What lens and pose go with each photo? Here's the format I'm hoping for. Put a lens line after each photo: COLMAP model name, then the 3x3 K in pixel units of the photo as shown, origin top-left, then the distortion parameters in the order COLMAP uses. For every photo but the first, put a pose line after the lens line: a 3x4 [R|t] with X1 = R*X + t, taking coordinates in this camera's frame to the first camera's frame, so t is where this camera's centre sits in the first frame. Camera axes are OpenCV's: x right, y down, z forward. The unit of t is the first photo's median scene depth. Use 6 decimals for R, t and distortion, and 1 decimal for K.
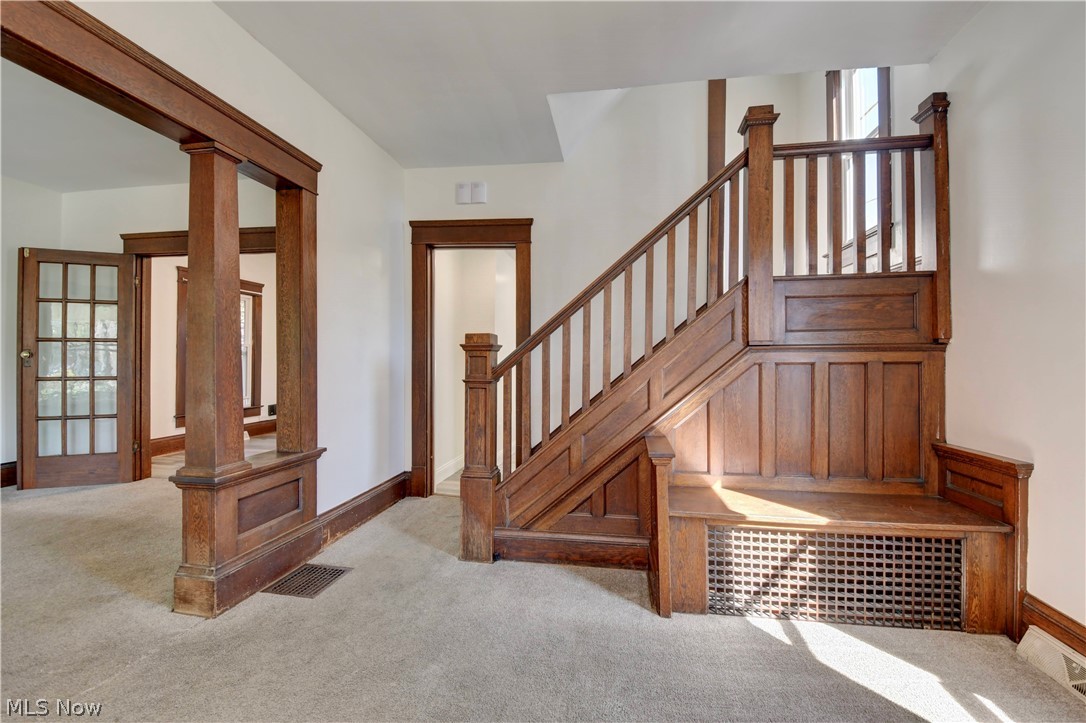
lens RADIAL K [[473.6, 0, 539.4], [0, 473.6, 356.9], [0, 0, 1]] dist [-0.013962, -0.006678]
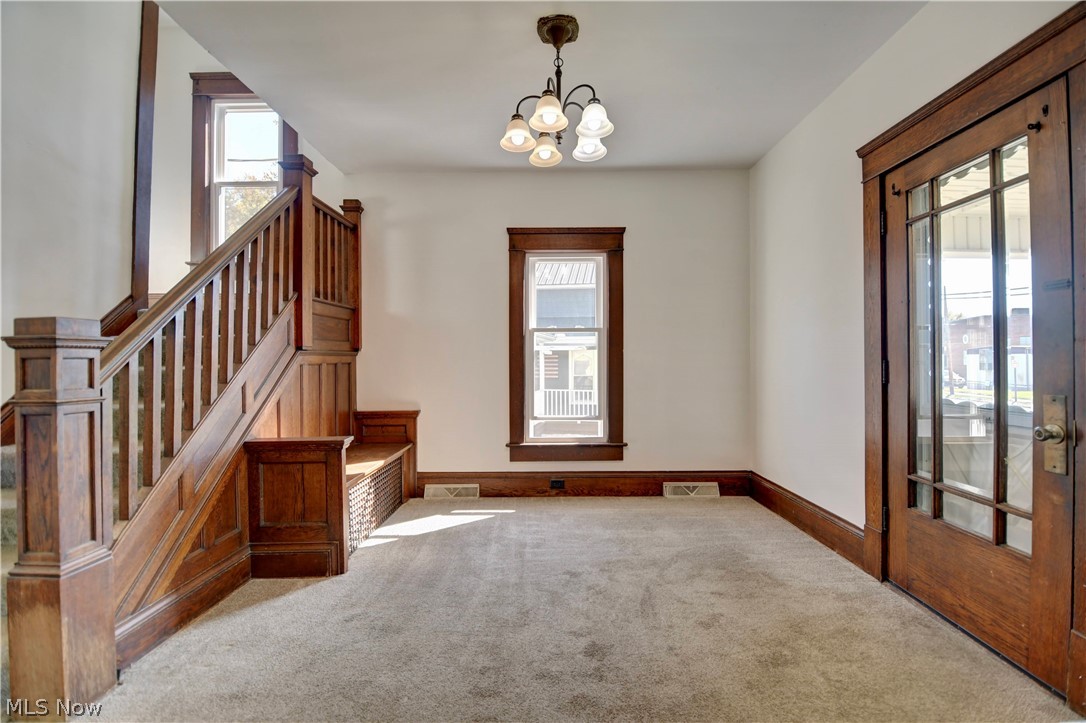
lens RADIAL K [[473.6, 0, 545.9], [0, 473.6, 358.4], [0, 0, 1]] dist [-0.013962, -0.006678]
pose [[-0.157255, 0.000928, 0.987558, -0.537727], [-0.003635, 0.999992, -0.001518, -0.001992], [-0.987551, -0.003828, -0.157250, 0.356948]]
